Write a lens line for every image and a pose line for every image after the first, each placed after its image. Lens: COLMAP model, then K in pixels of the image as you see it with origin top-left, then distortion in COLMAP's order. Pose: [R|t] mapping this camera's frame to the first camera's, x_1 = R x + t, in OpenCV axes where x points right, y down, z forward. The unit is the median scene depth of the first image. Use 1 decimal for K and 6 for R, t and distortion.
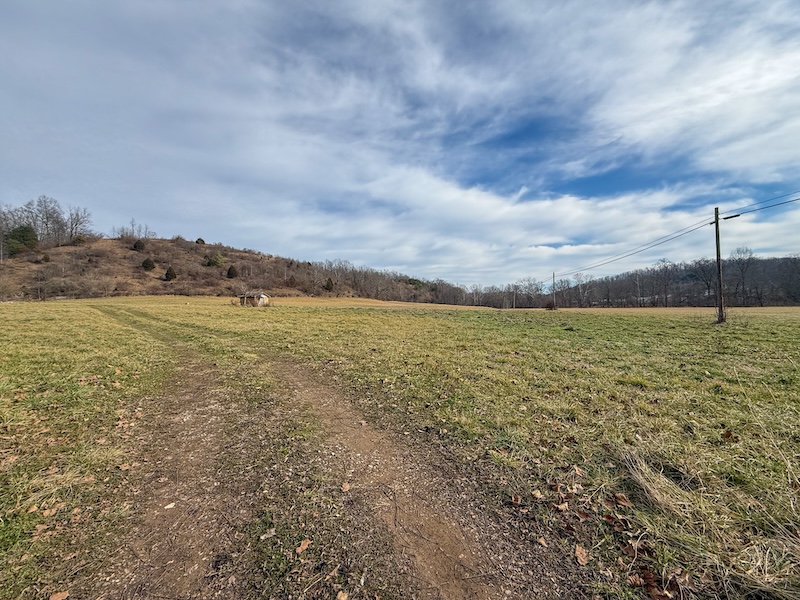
lens RADIAL K [[319.2, 0, 400.0], [0, 319.2, 300.0], [0, 0, 1]] dist [-0.000181, -0.000470]
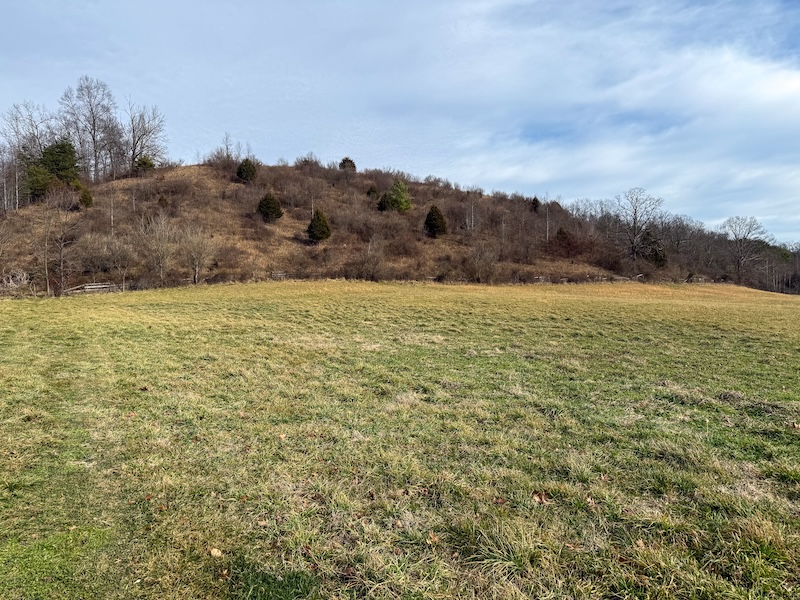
lens RADIAL K [[558.9, 0, 398.1], [0, 558.9, 304.0], [0, 0, 1]] dist [0.100882, -0.147396]
pose [[0.926963, 0.009750, -0.375025, -0.346065], [0.001479, 0.999560, 0.029641, -0.004451], [0.375149, -0.028031, 0.926541, 0.362688]]
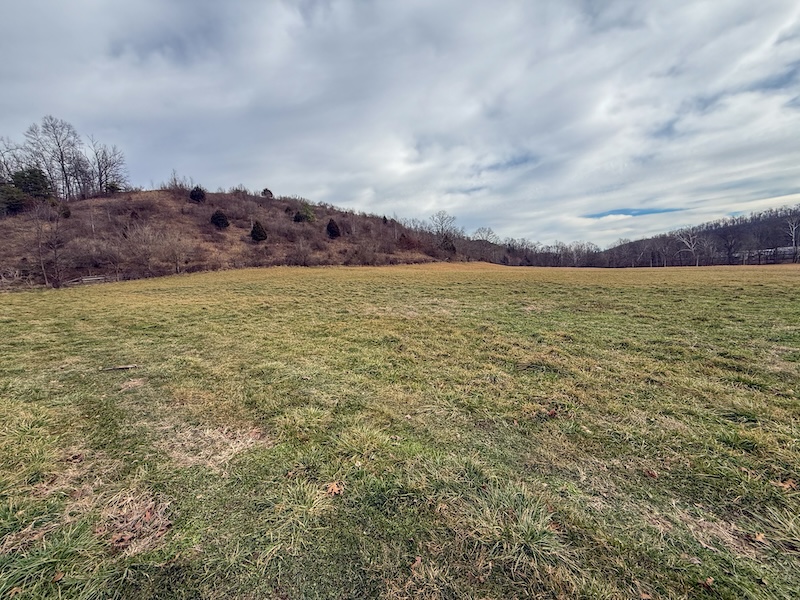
lens RADIAL K [[318.6, 0, 395.9], [0, 318.6, 297.6], [0, 0, 1]] dist [0.002239, -0.000142]
pose [[0.996545, -0.034510, -0.075546, -0.403127], [0.041655, 0.994591, 0.095152, -0.004302], [0.071854, -0.097970, 0.992592, 0.387258]]
